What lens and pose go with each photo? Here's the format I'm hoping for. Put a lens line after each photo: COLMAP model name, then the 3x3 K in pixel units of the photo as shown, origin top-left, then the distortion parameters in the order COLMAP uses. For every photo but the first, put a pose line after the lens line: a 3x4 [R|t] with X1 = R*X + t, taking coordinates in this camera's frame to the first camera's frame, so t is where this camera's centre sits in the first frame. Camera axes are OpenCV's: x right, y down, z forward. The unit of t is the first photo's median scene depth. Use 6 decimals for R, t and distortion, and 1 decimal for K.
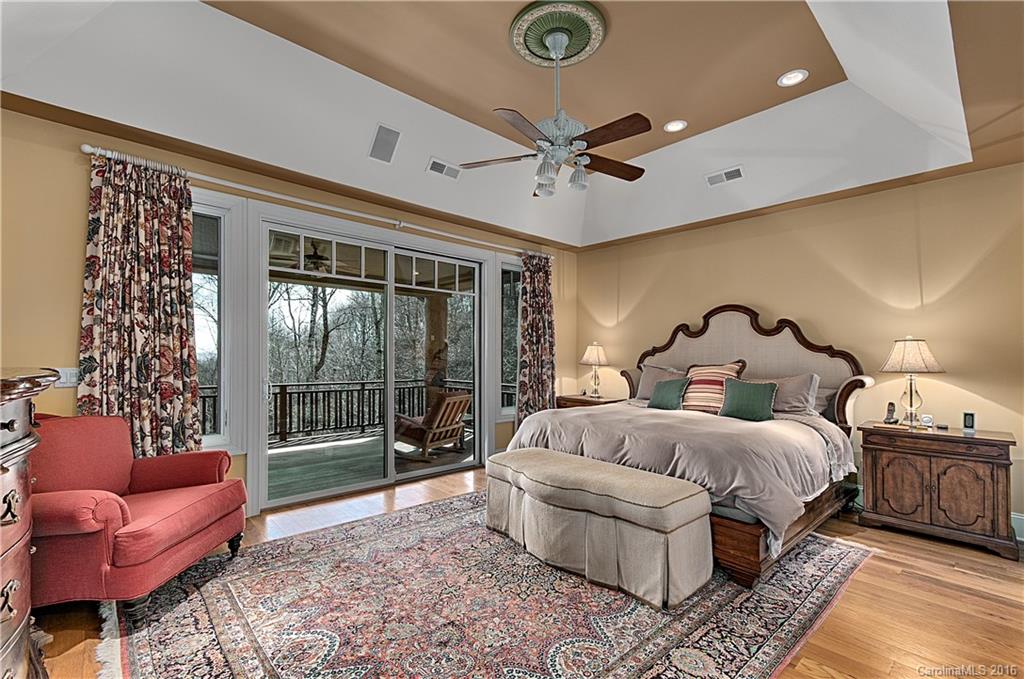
lens RADIAL K [[469.2, 0, 479.9], [0, 469.2, 366.5], [0, 0, 1]] dist [0.002850, 0.001136]
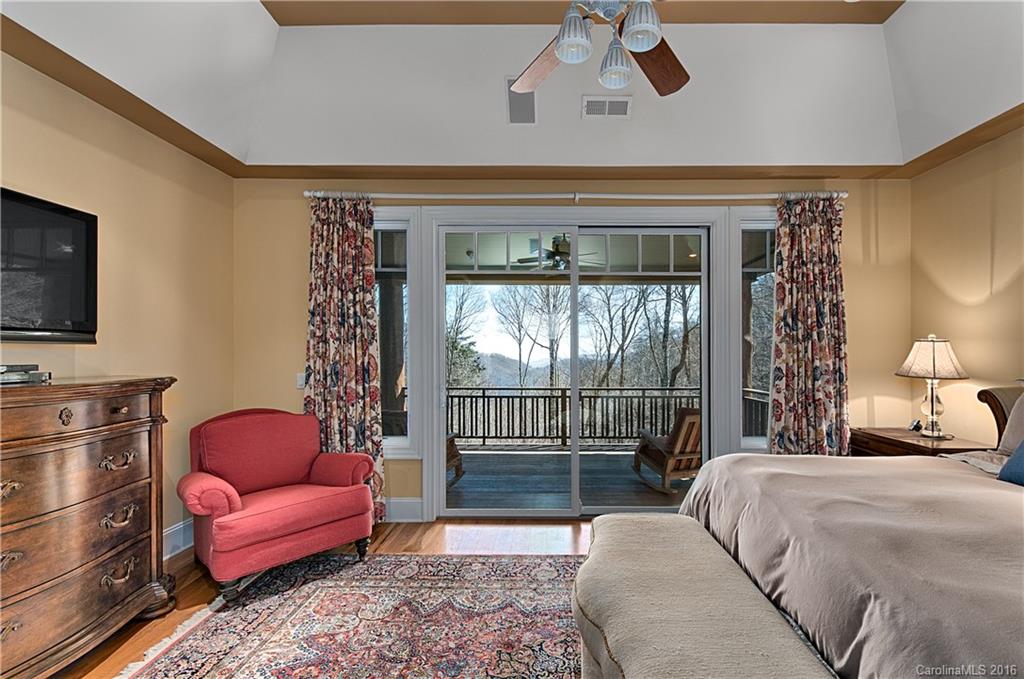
lens RADIAL K [[469.2, 0, 528.5], [0, 469.2, 368.9], [0, 0, 1]] dist [0.002850, 0.001136]
pose [[0.751218, 0.009951, -0.659979, 0.301684], [-0.006051, 0.999948, 0.008188, -0.016725], [0.660026, -0.002157, 0.751240, 0.343664]]
